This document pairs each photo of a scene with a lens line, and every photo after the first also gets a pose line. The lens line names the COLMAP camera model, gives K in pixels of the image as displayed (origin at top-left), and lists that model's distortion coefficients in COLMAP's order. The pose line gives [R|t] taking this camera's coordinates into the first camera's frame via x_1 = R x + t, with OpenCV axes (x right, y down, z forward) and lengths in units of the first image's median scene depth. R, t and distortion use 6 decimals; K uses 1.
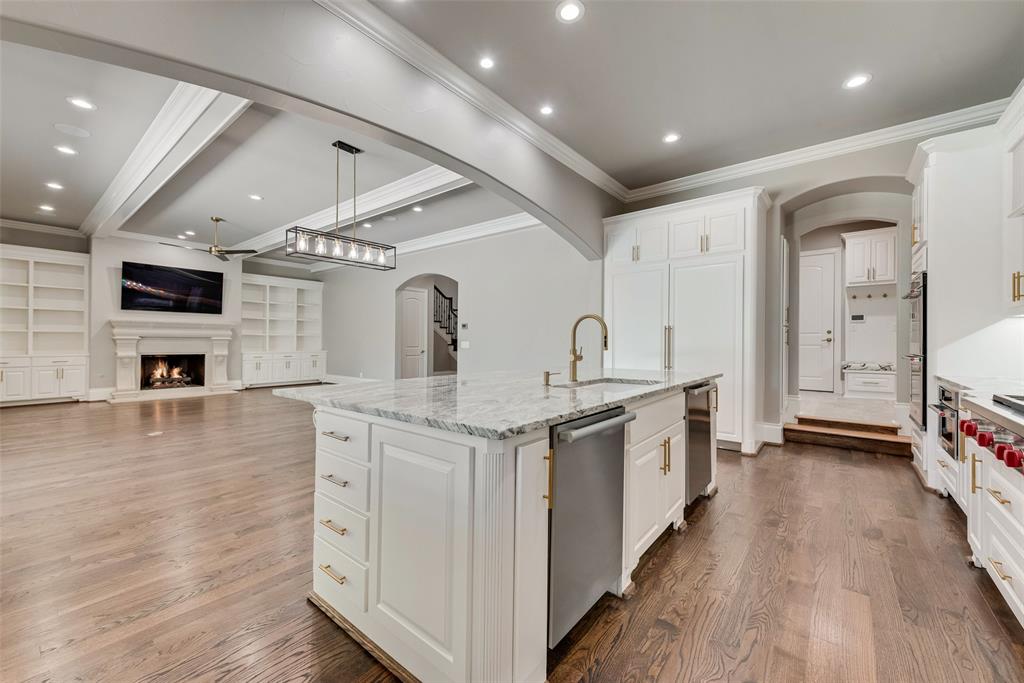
lens RADIAL K [[406.9, 0, 512.2], [0, 406.9, 344.3], [0, 0, 1]] dist [0.008048, -0.002504]
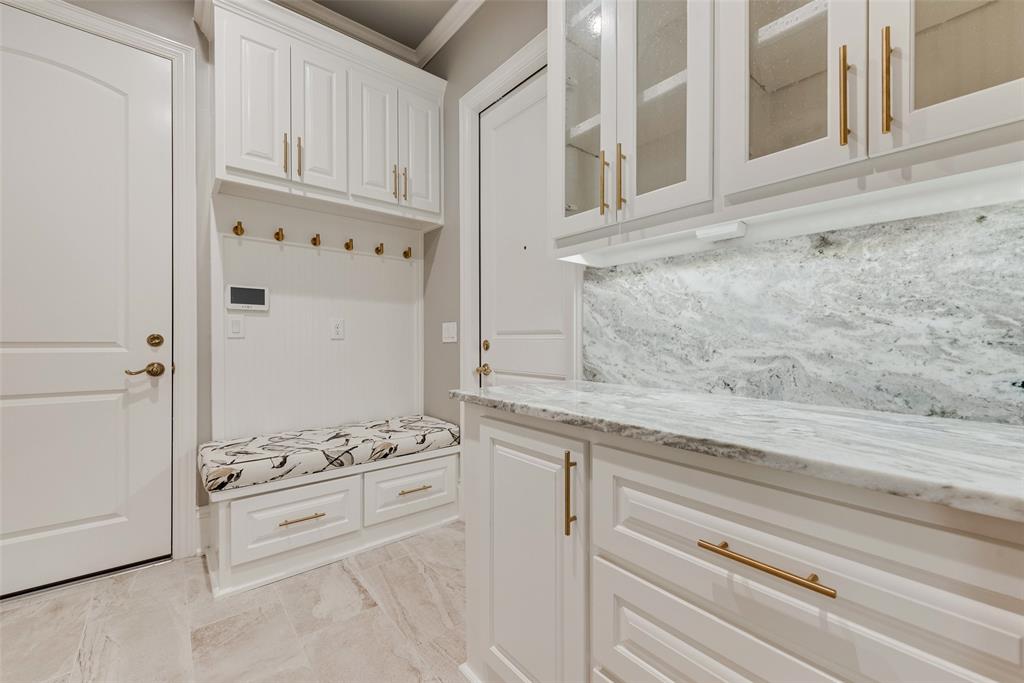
lens RADIAL K [[406.9, 0, 503.7], [0, 406.9, 343.8], [0, 0, 1]] dist [0.008048, -0.002504]
pose [[0.219456, -0.000227, 0.975622, 0.581170], [0.012649, 0.999917, -0.002612, -0.025018], [-0.975540, 0.012914, 0.219440, 0.739326]]
